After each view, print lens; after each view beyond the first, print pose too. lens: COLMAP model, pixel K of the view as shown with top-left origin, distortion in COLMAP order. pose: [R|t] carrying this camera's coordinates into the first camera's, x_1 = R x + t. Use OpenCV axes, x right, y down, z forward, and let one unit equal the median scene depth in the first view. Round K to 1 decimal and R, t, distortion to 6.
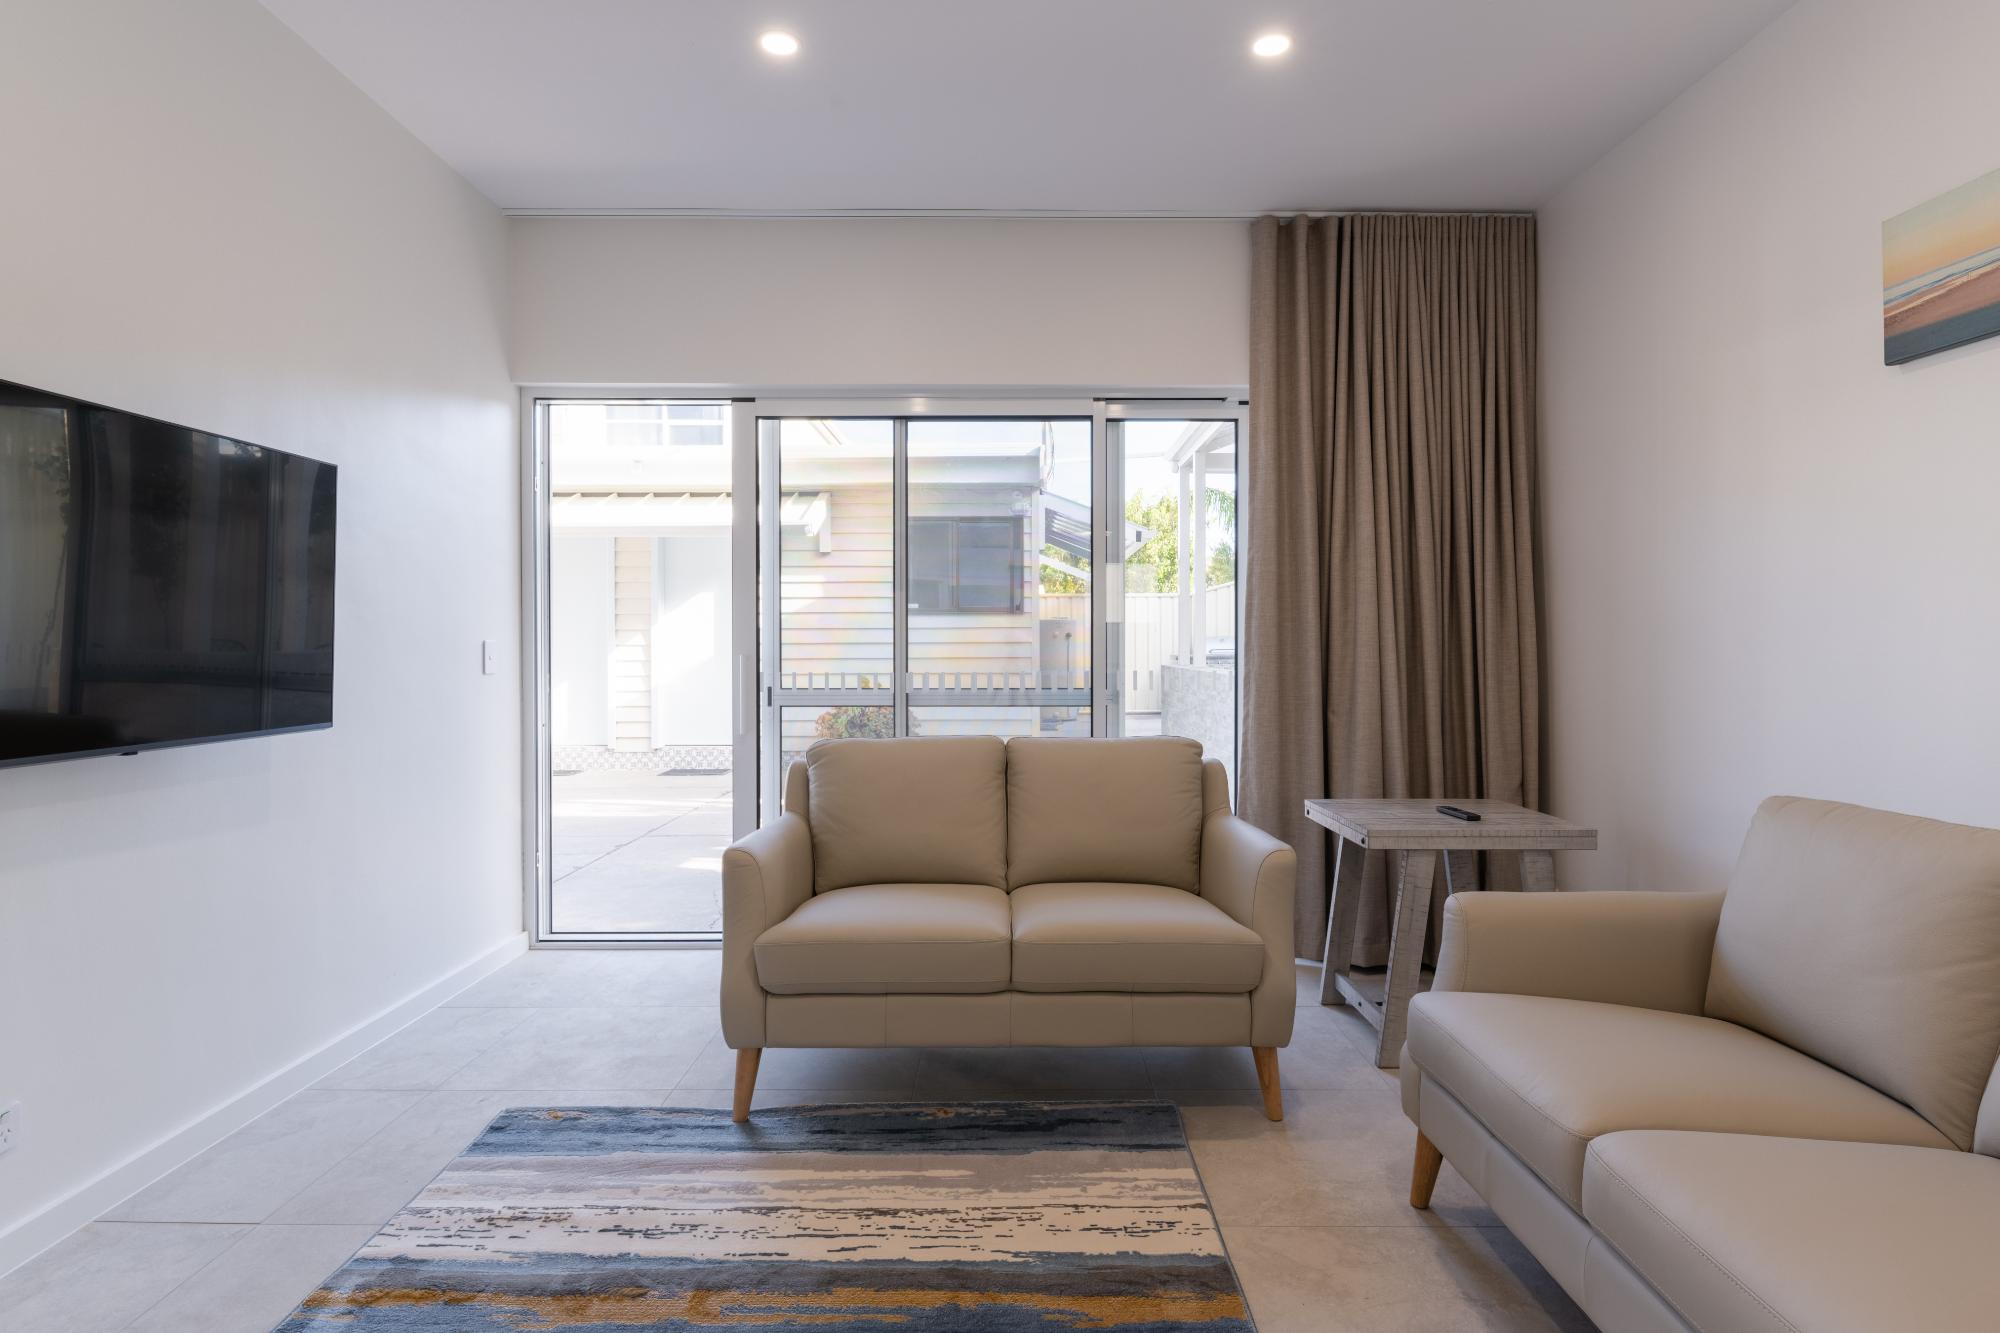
lens RADIAL K [[1015.4, 0, 998.9], [0, 1015.4, 651.3], [0, 0, 1]] dist [-0.004141, -0.003051]
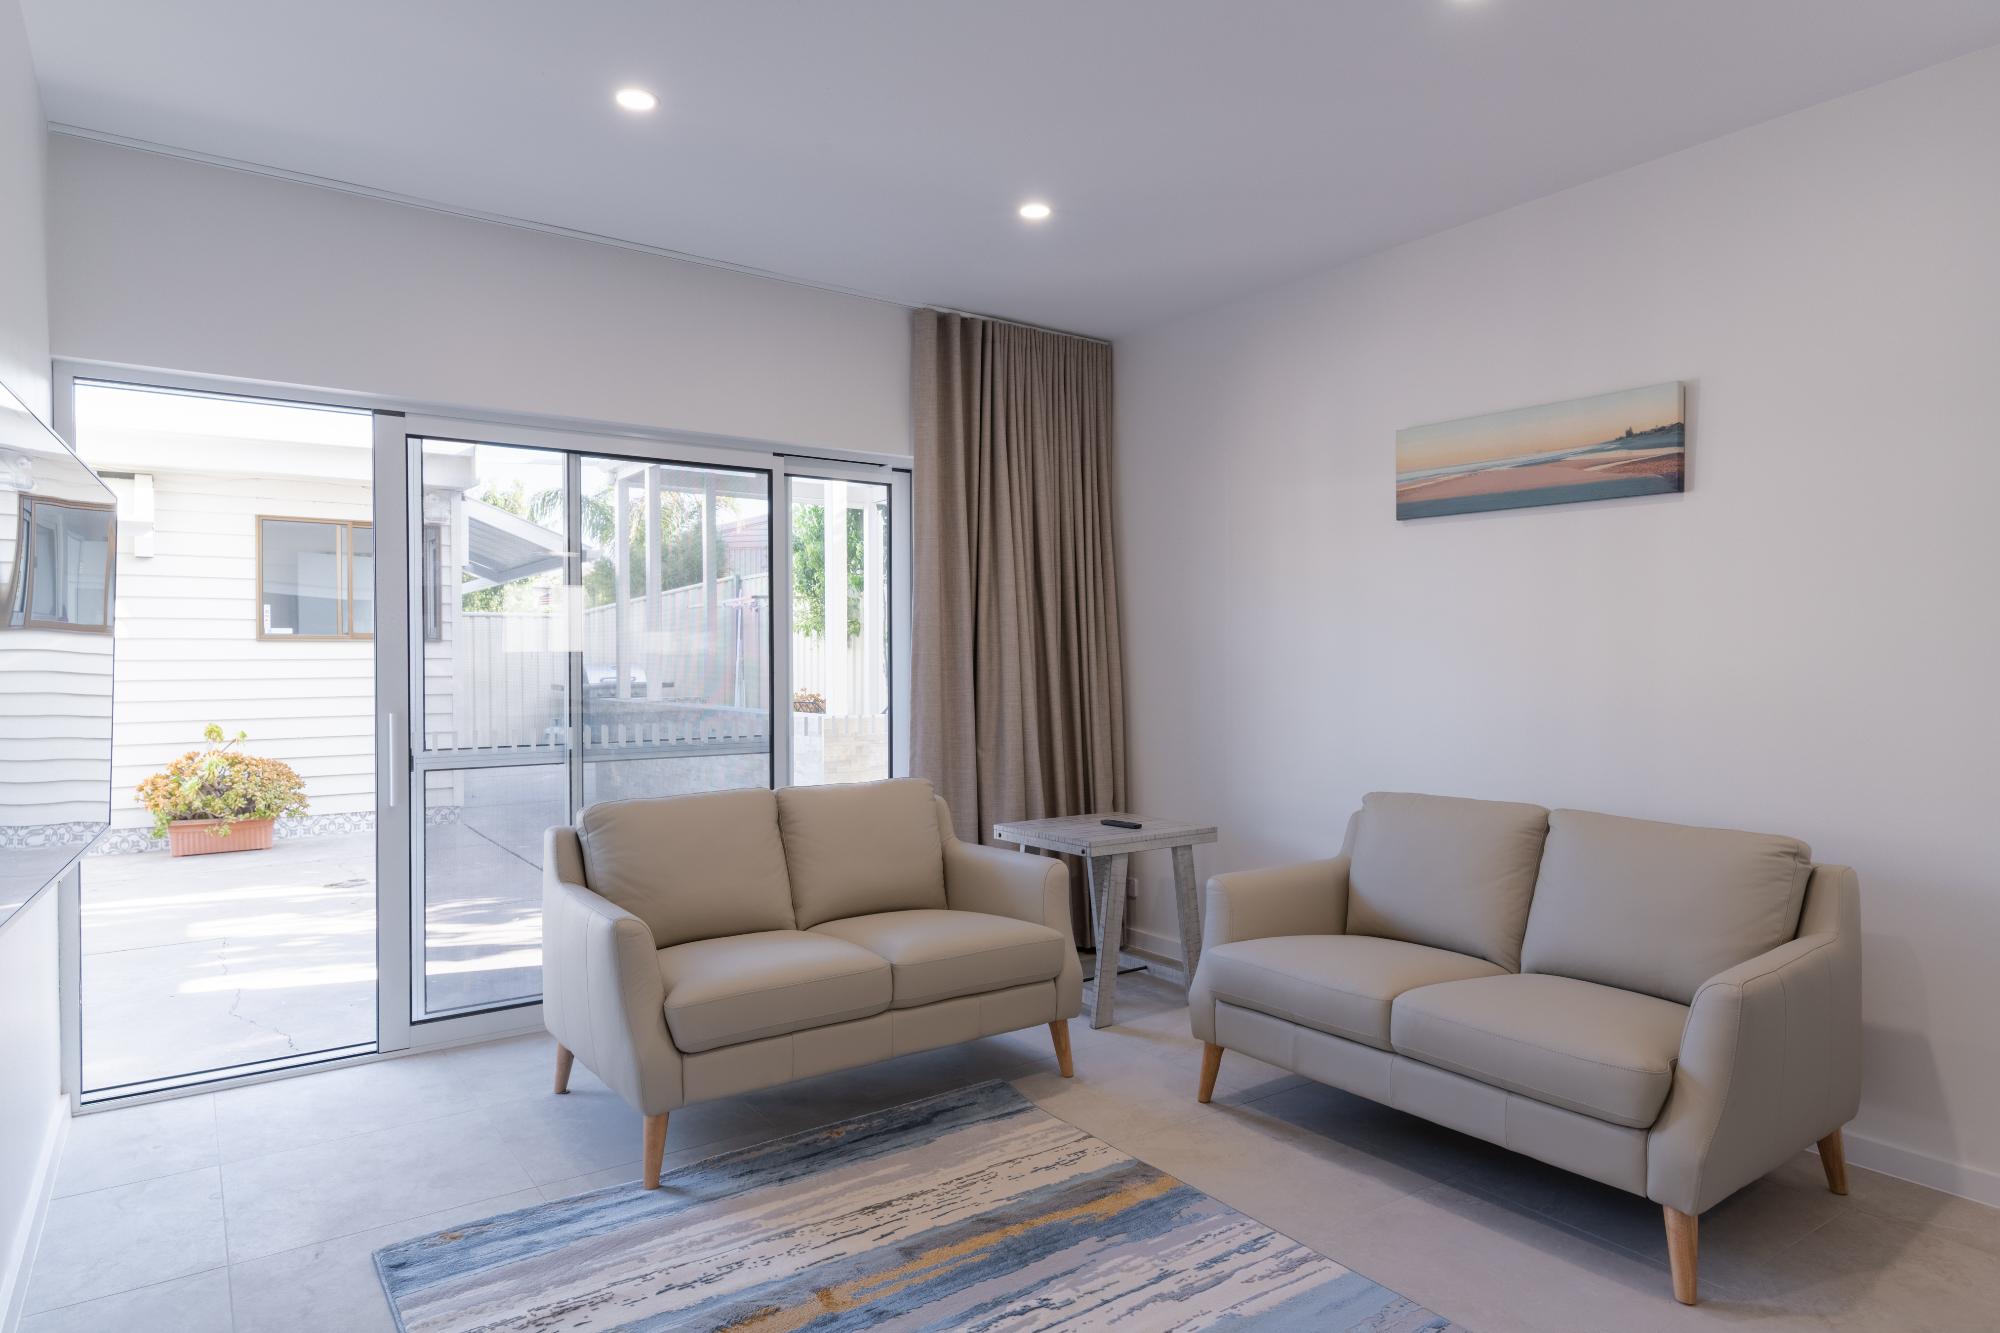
lens RADIAL K [[1126.9, 0, 1000.5], [0, 1126.9, 671.0], [0, 0, 1]] dist [0.008228, -0.002409]
pose [[0.826703, -0.006853, 0.562597, -0.599998], [0.008840, 0.999961, -0.000809, -0.043434], [-0.562569, 0.005642, 0.826731, -0.117011]]
